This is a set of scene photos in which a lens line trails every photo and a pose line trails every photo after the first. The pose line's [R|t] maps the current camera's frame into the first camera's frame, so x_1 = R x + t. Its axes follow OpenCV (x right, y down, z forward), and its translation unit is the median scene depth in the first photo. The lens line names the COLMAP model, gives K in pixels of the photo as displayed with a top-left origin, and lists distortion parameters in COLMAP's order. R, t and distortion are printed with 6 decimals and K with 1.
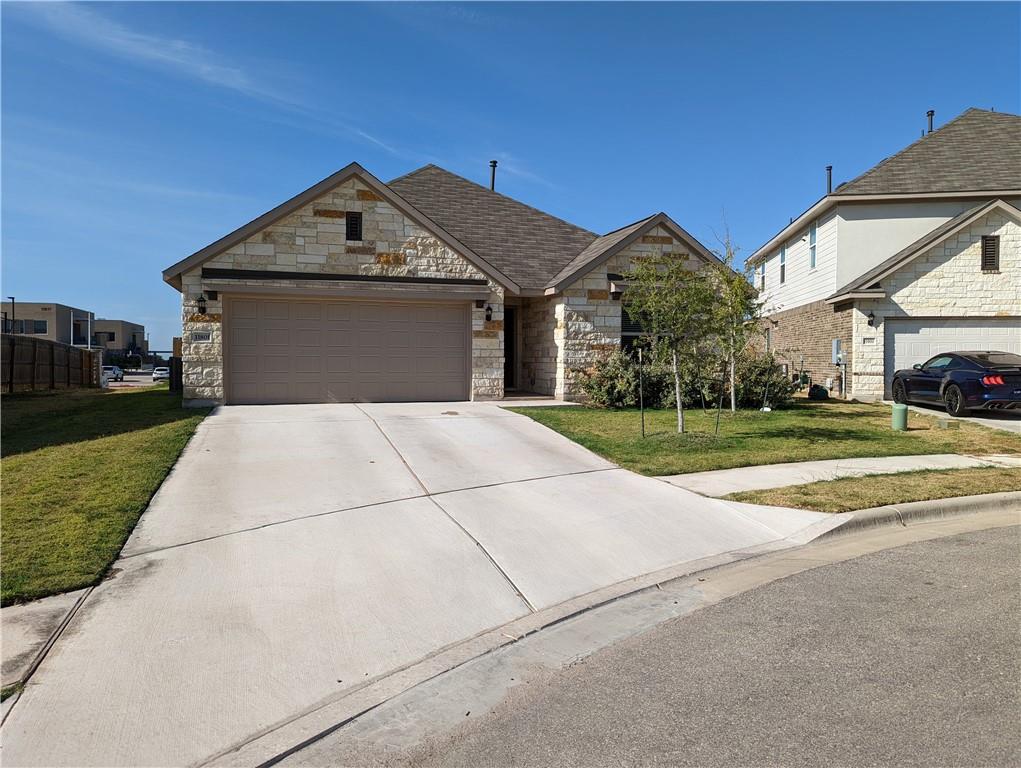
lens RADIAL K [[719.9, 0, 509.3], [0, 719.9, 383.7], [0, 0, 1]] dist [0.047781, -0.023681]
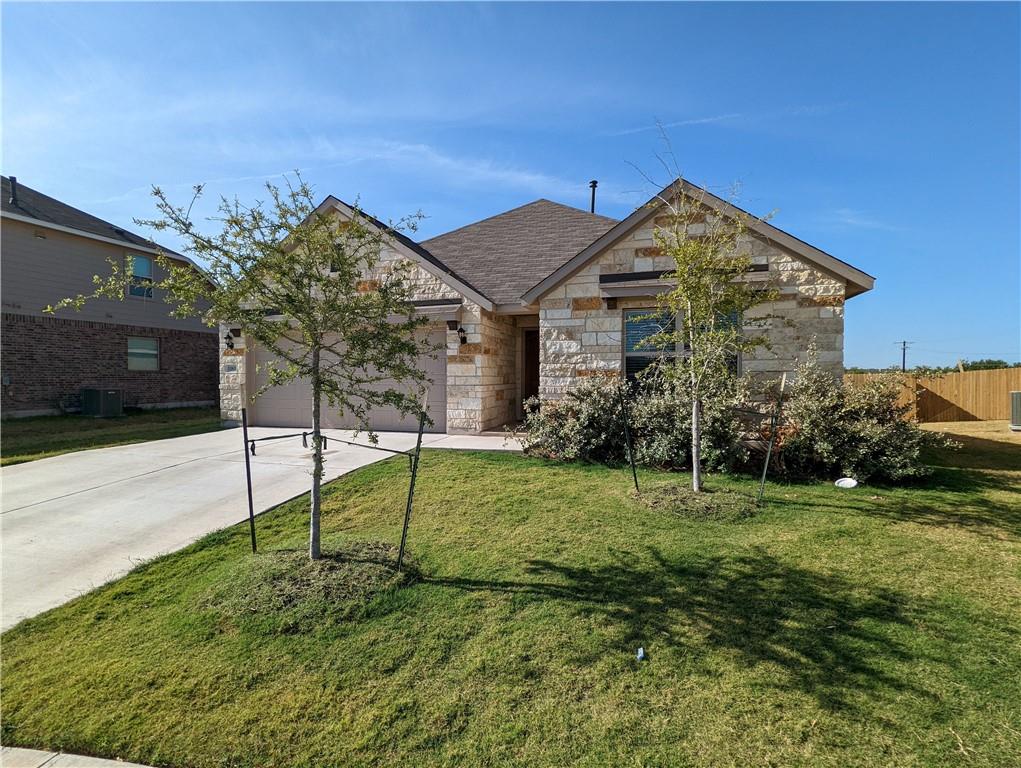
lens RADIAL K [[485.9, 0, 504.5], [0, 485.9, 386.0], [0, 0, 1]] dist [-0.002057, 0.000009]
pose [[0.814973, 0.006924, -0.579457, 0.362714], [-0.015758, 0.999824, -0.010217, -0.031197], [0.579284, 0.017457, 0.814939, 0.551065]]
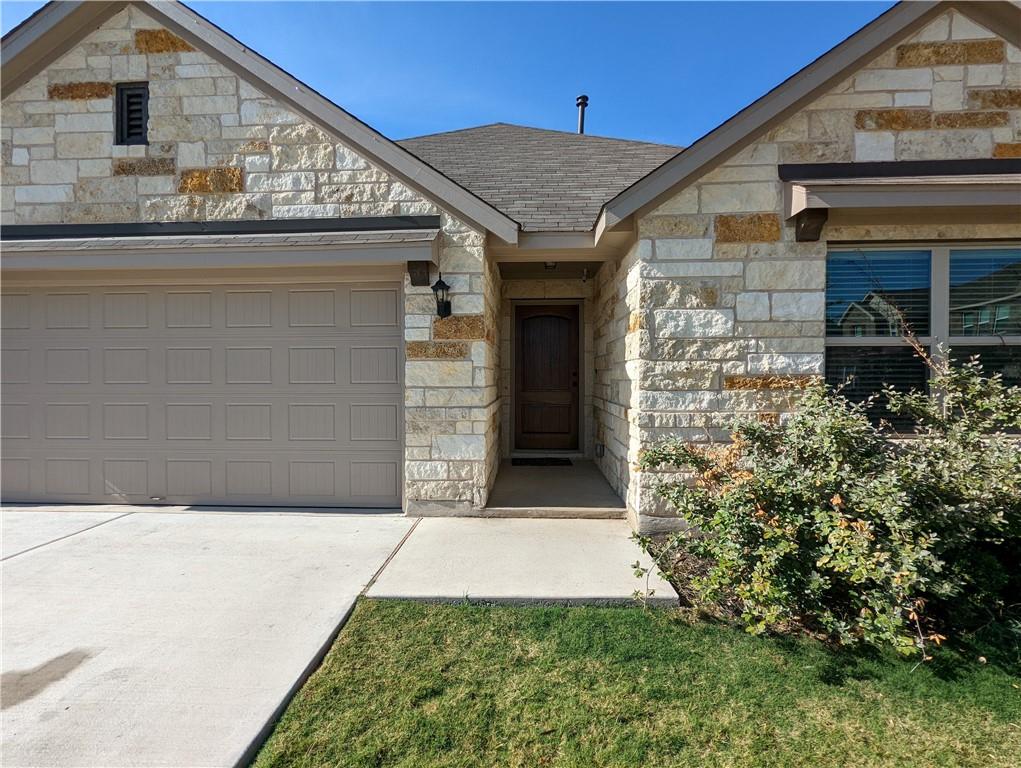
lens RADIAL K [[485.9, 0, 505.8], [0, 485.9, 382.8], [0, 0, 1]] dist [-0.002057, 0.000009]
pose [[0.933290, 0.000171, -0.359124, 0.101785], [-0.006797, 0.999829, -0.017188, -0.046915], [0.359060, 0.018482, 0.933131, 0.770228]]
